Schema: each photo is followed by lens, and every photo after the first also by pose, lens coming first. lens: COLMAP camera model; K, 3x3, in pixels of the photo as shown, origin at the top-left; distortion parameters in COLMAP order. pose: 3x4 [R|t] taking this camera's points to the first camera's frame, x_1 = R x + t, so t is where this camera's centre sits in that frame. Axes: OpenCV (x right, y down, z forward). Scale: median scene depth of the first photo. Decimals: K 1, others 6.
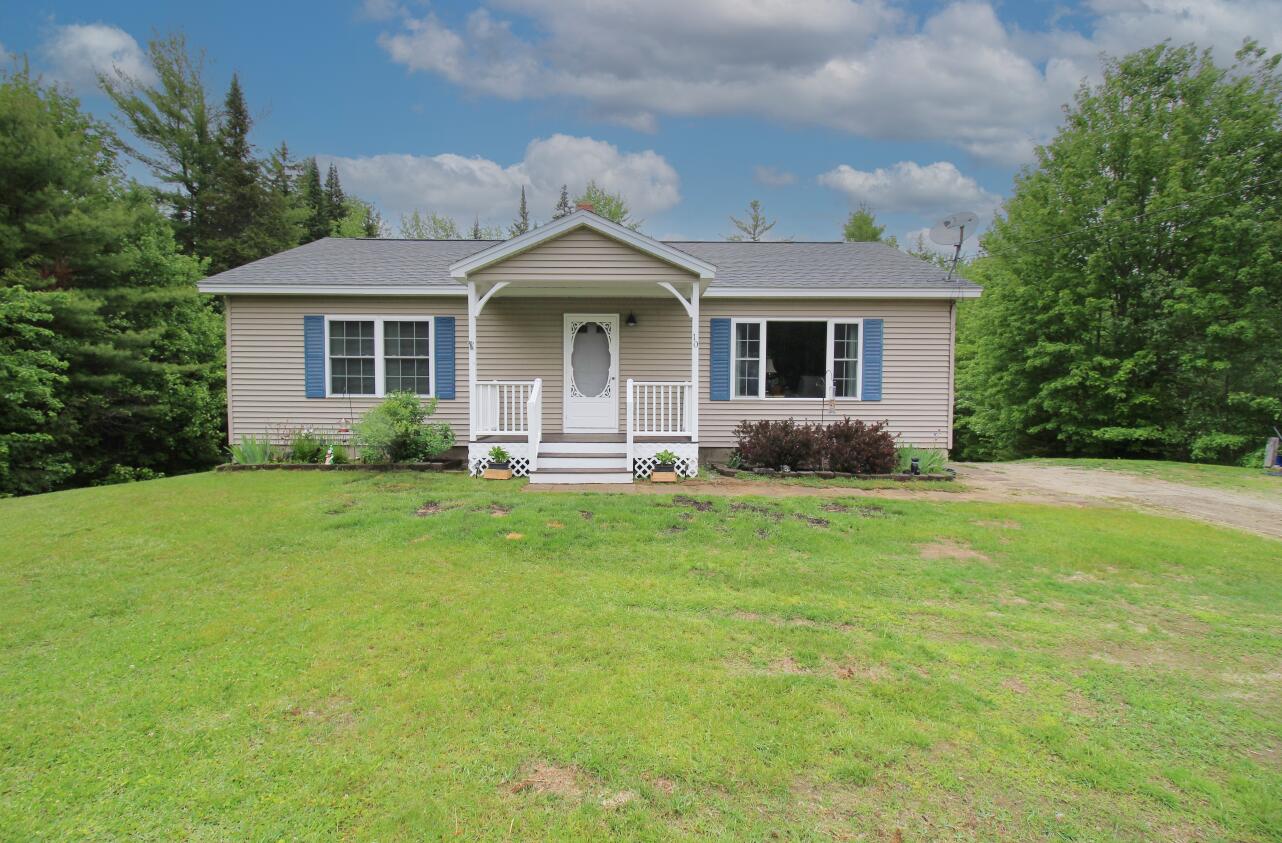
lens RADIAL K [[601.3, 0, 646.4], [0, 601.3, 417.8], [0, 0, 1]] dist [-0.008902, -0.007239]
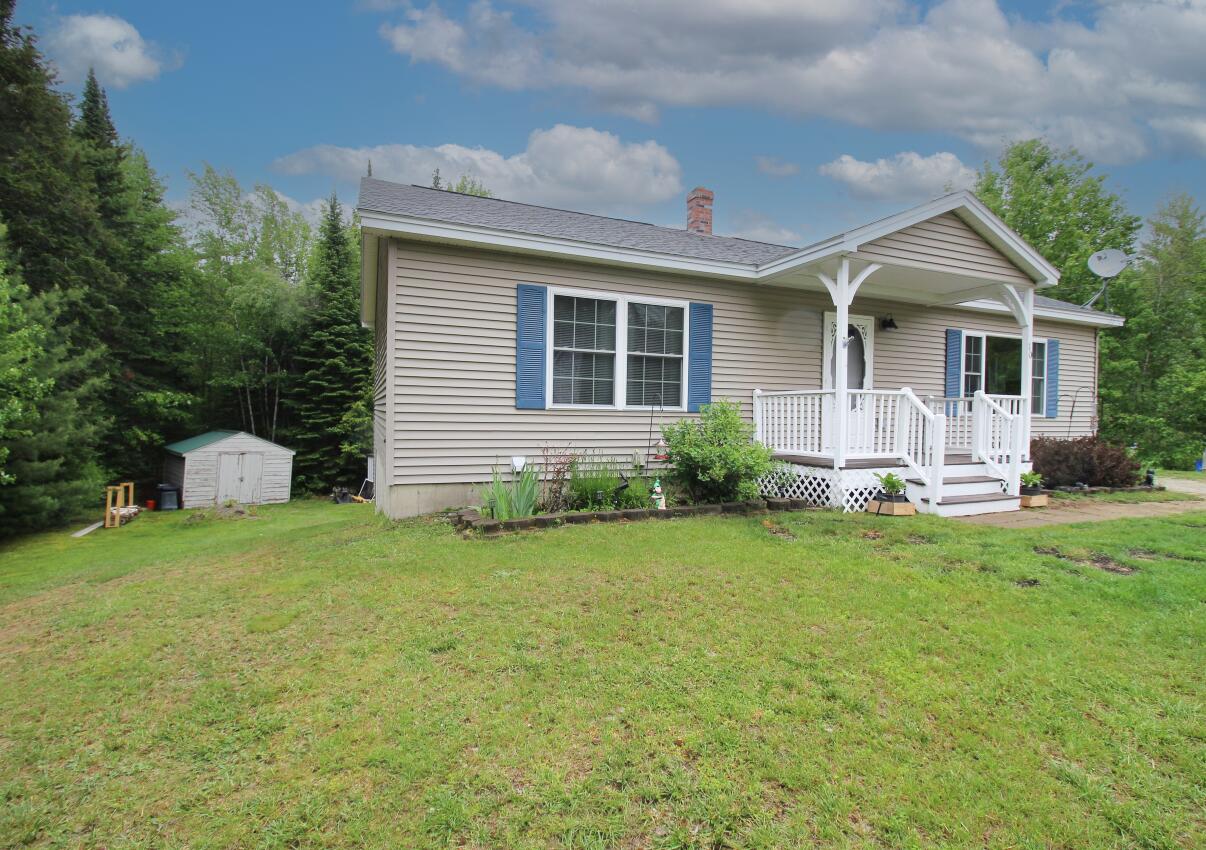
lens RADIAL K [[588.8, 0, 647.5], [0, 588.8, 417.7], [0, 0, 1]] dist [-0.012899, -0.000009]
pose [[0.913838, 0.004125, 0.406059, -0.696215], [0.007301, 0.999620, -0.026585, -0.005282], [-0.406014, 0.027259, 0.913460, 0.352700]]
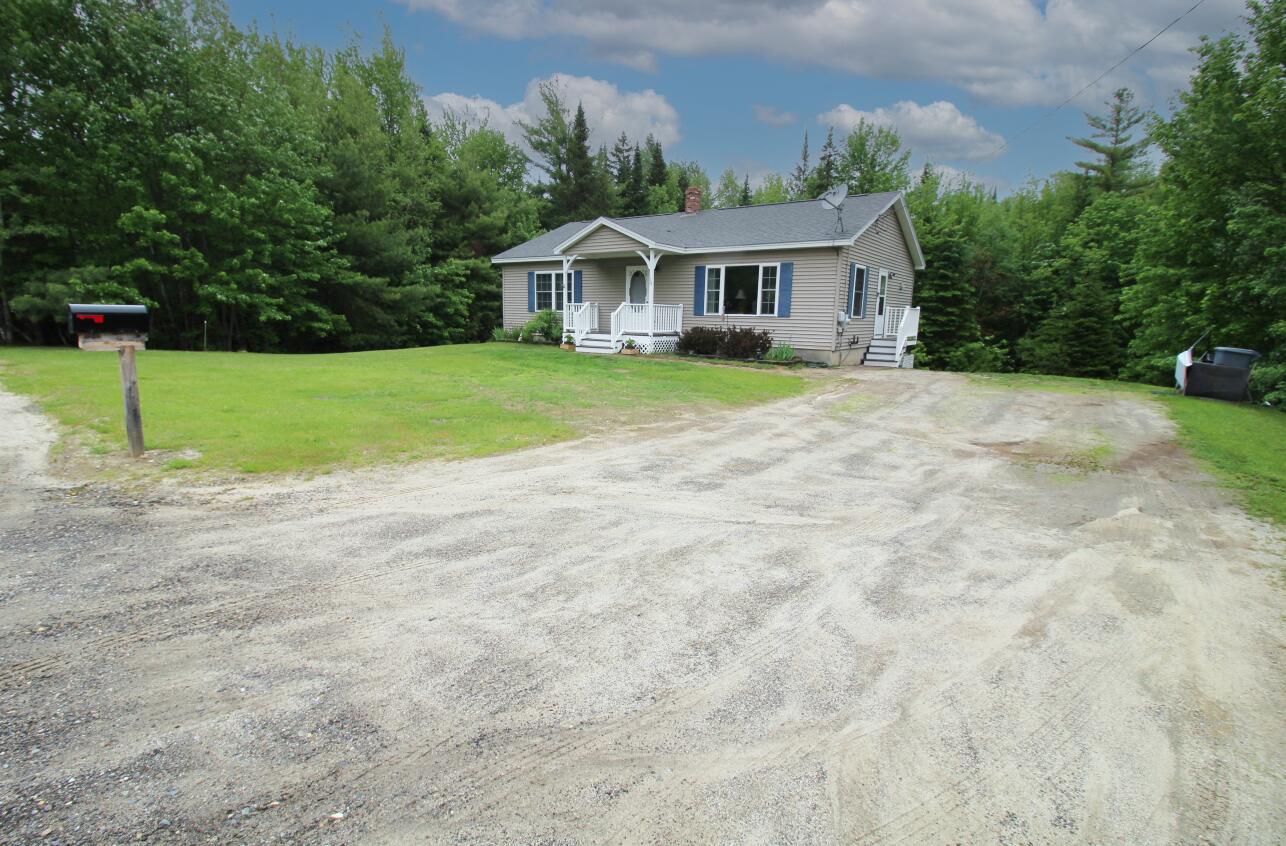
lens RADIAL K [[603.2, 0, 635.8], [0, 603.2, 425.7], [0, 0, 1]] dist [-0.008902, -0.007239]
pose [[0.796424, 0.120443, -0.592623, 1.033779], [-0.043043, 0.988770, 0.143109, 0.043038], [0.603205, -0.088467, 0.792665, -0.485615]]
